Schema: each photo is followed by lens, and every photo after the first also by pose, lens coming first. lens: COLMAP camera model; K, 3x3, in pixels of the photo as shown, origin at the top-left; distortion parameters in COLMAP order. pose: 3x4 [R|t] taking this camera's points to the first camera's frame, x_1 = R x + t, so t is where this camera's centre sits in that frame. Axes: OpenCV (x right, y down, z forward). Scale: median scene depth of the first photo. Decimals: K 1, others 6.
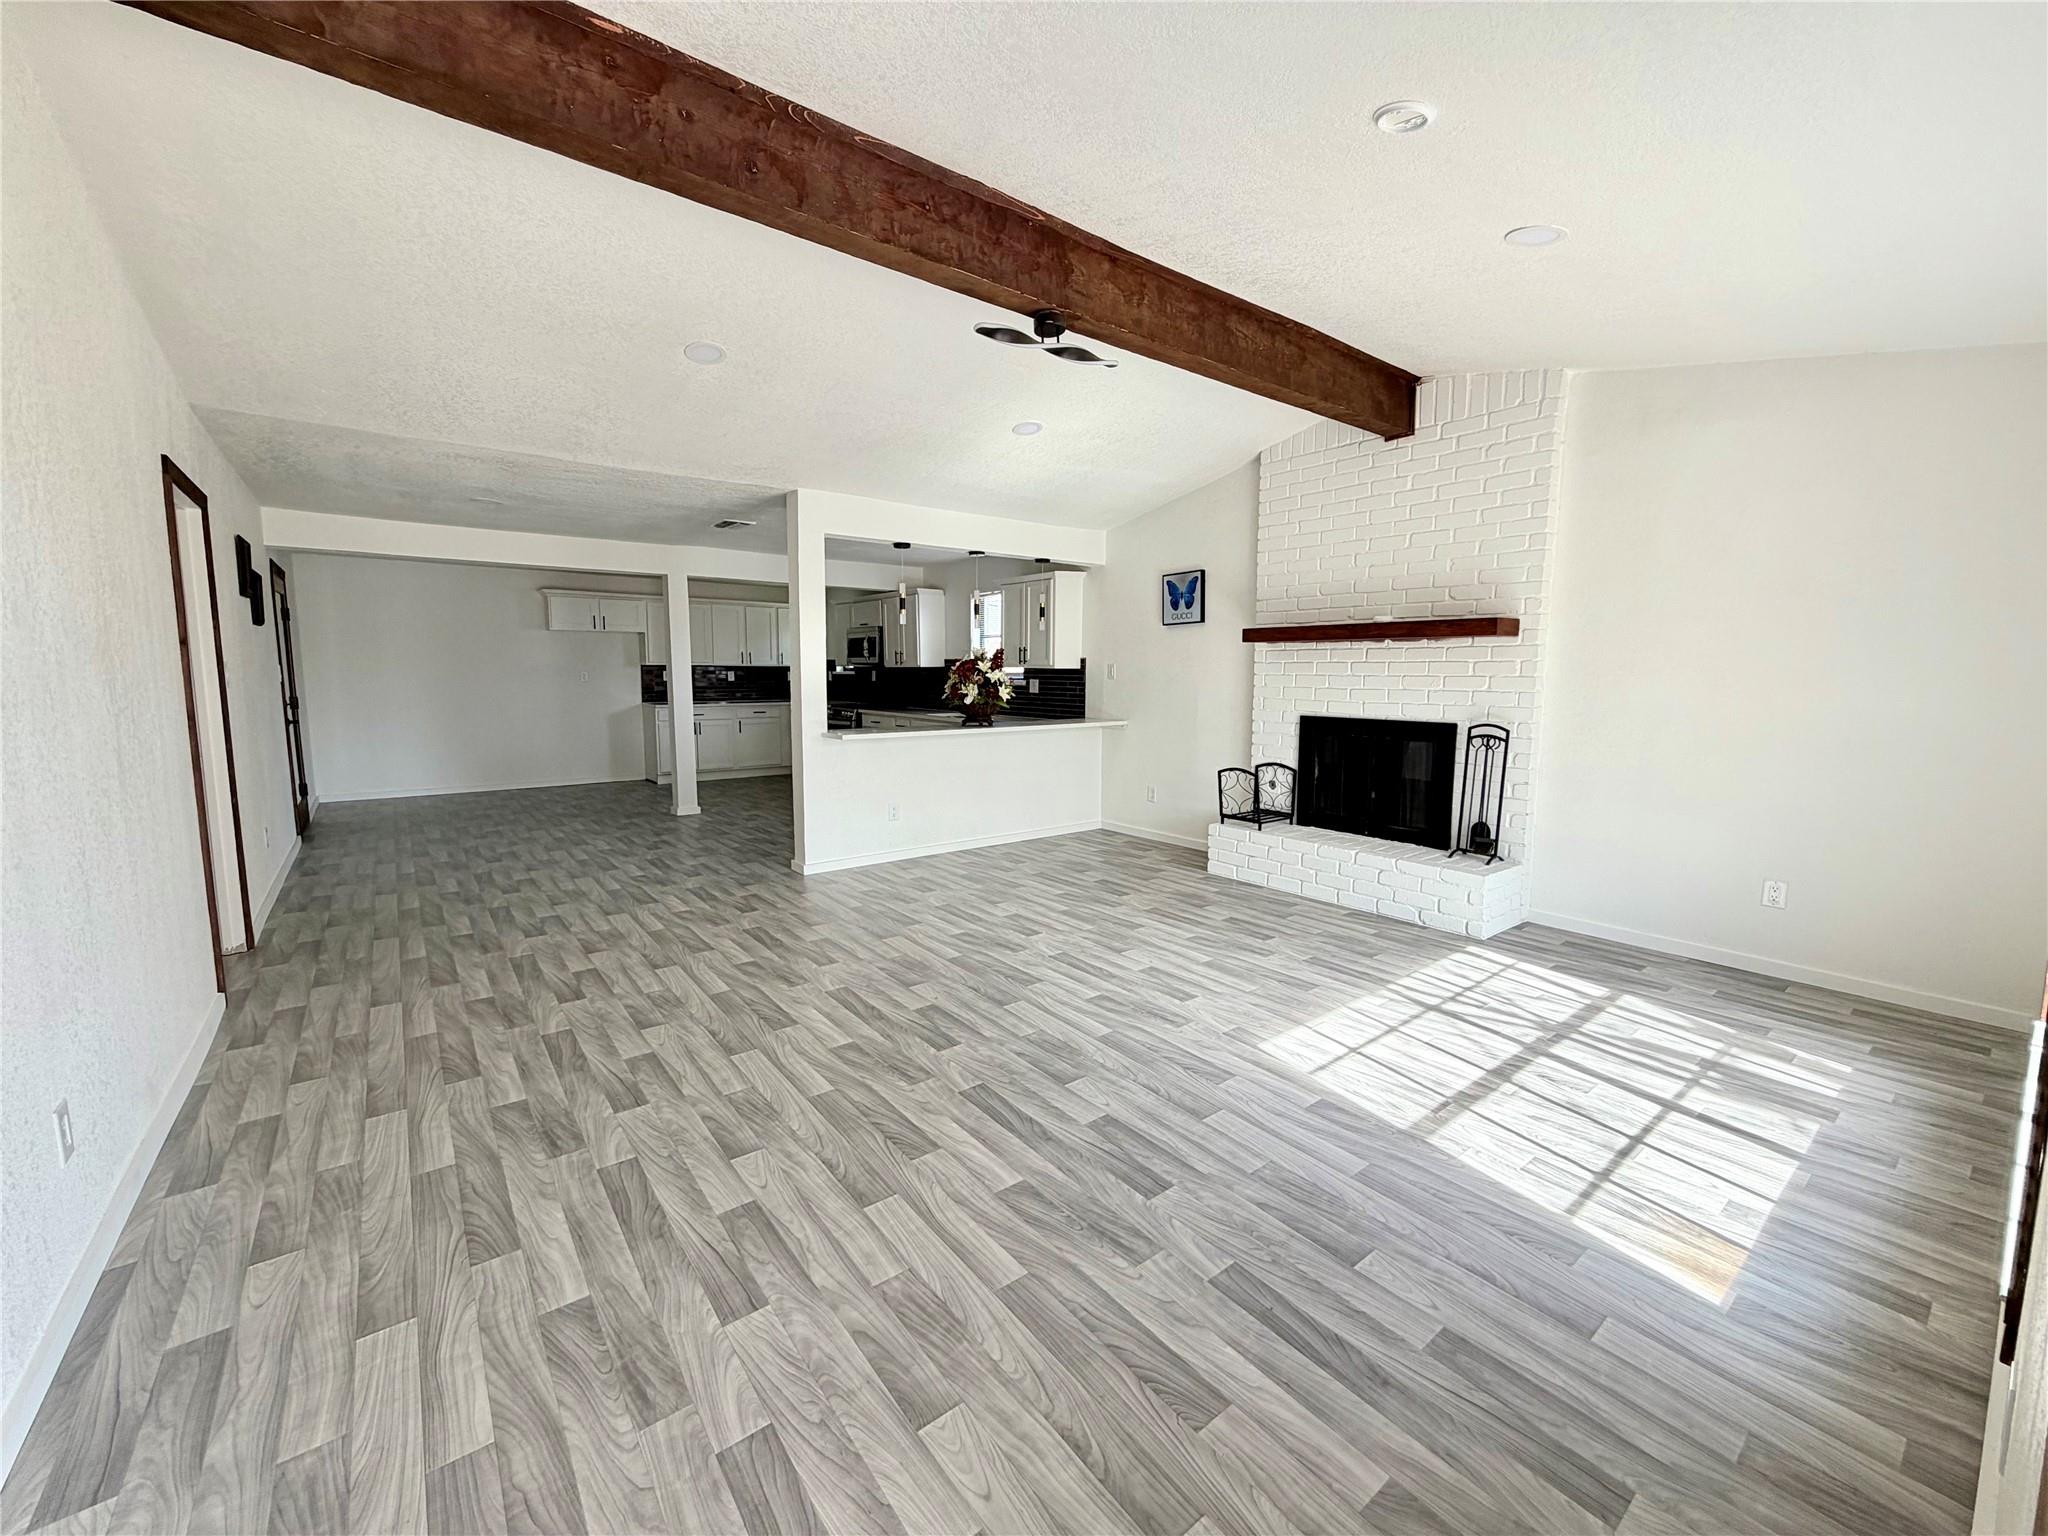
lens RADIAL K [[815.3, 0, 1009.6], [0, 815.3, 755.9], [0, 0, 1]] dist [-0.000216, 0.000392]
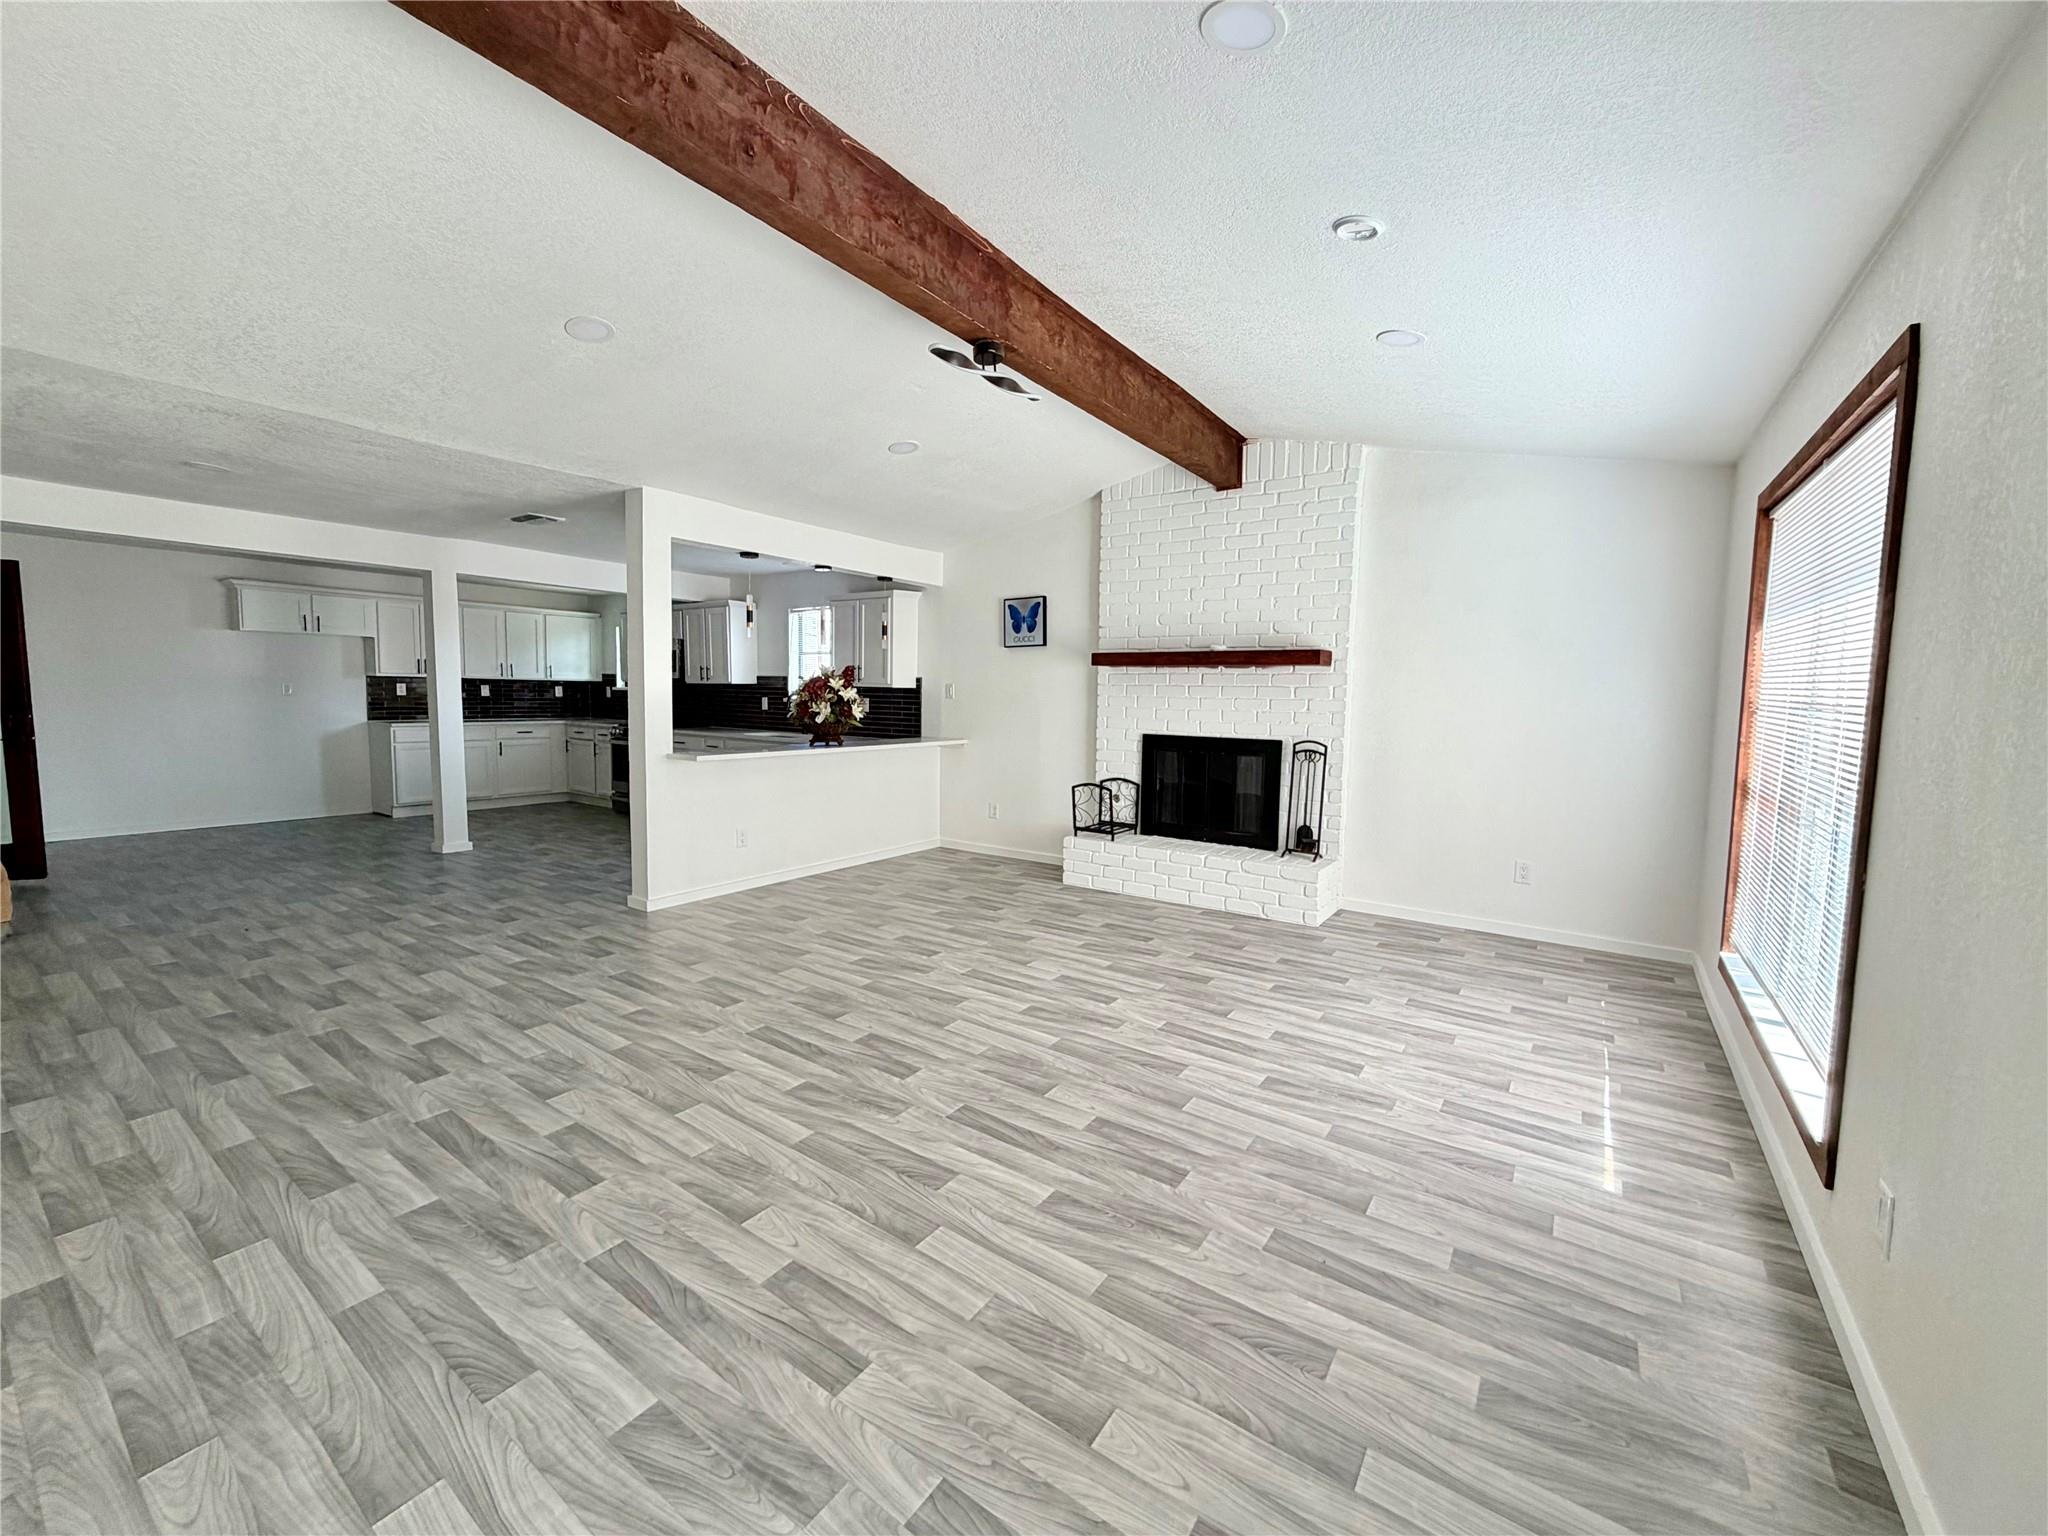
lens RADIAL K [[815.5, 0, 1009.9], [0, 815.5, 757.0], [0, 0, 1]] dist [-0.000922, 0.000370]
pose [[0.954283, -0.010635, 0.298716, -0.238850], [0.017320, 0.999655, -0.019742, -0.000335], [-0.298403, 0.024013, 0.954138, 0.025149]]
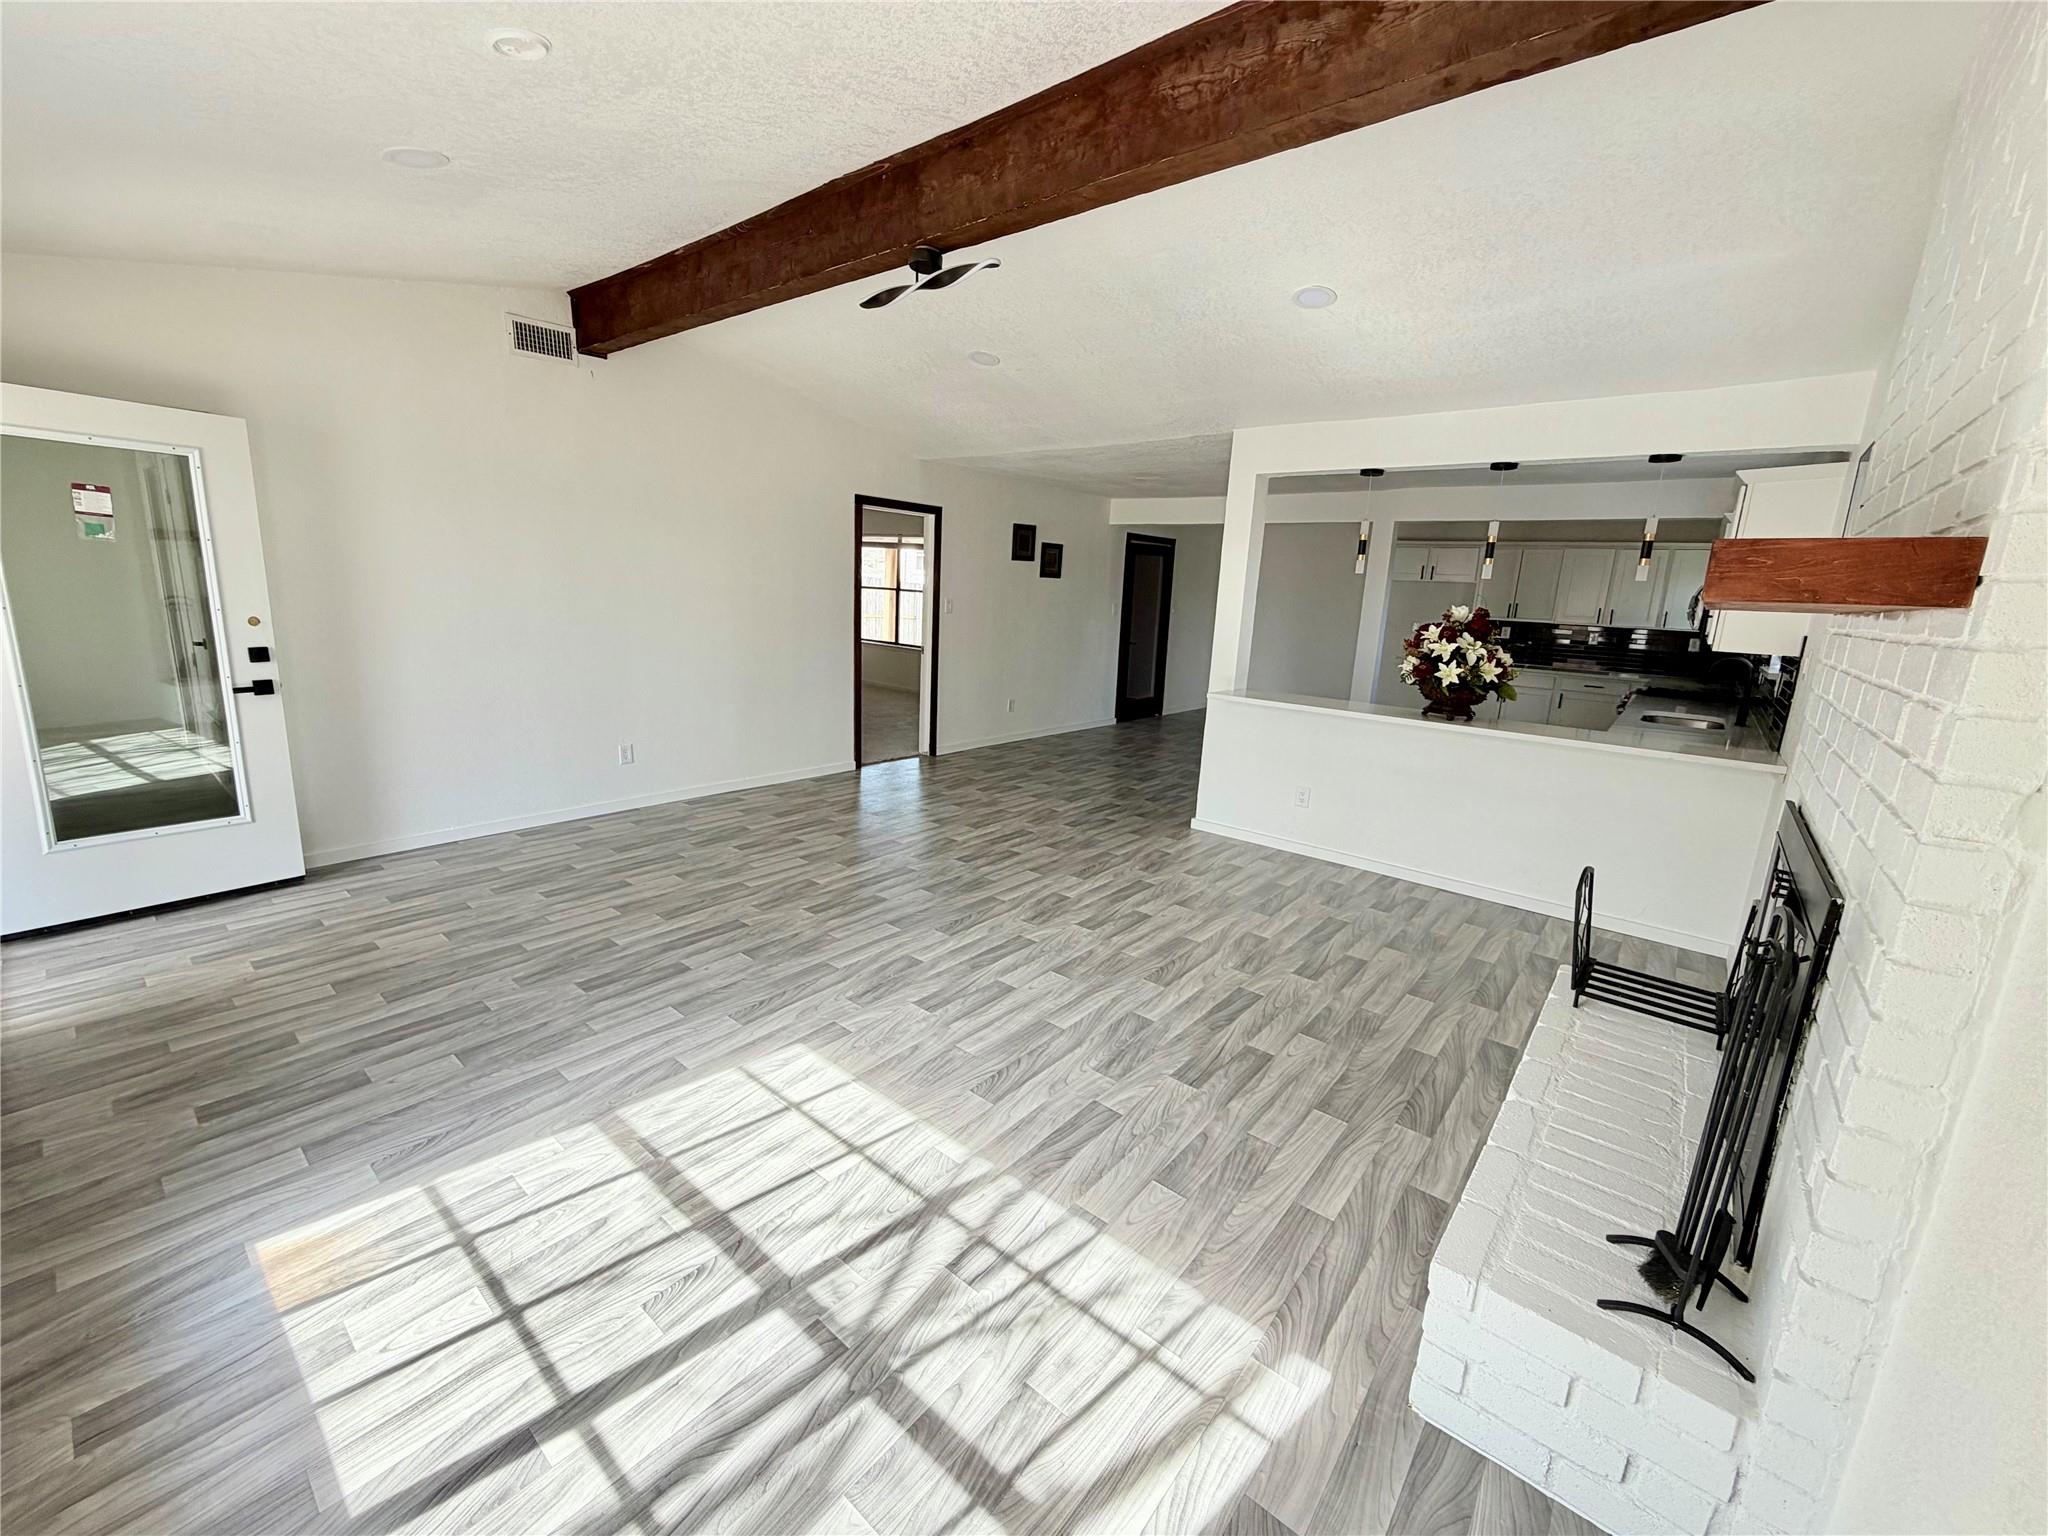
lens RADIAL K [[815.5, 0, 1009.9], [0, 815.5, 757.0], [0, 0, 1]] dist [-0.000922, 0.000370]
pose [[0.217482, 0.207101, -0.953840, 1.118085], [-0.148164, 0.972911, 0.177459, -0.146084], [0.964753, 0.102730, 0.242276, 0.929709]]
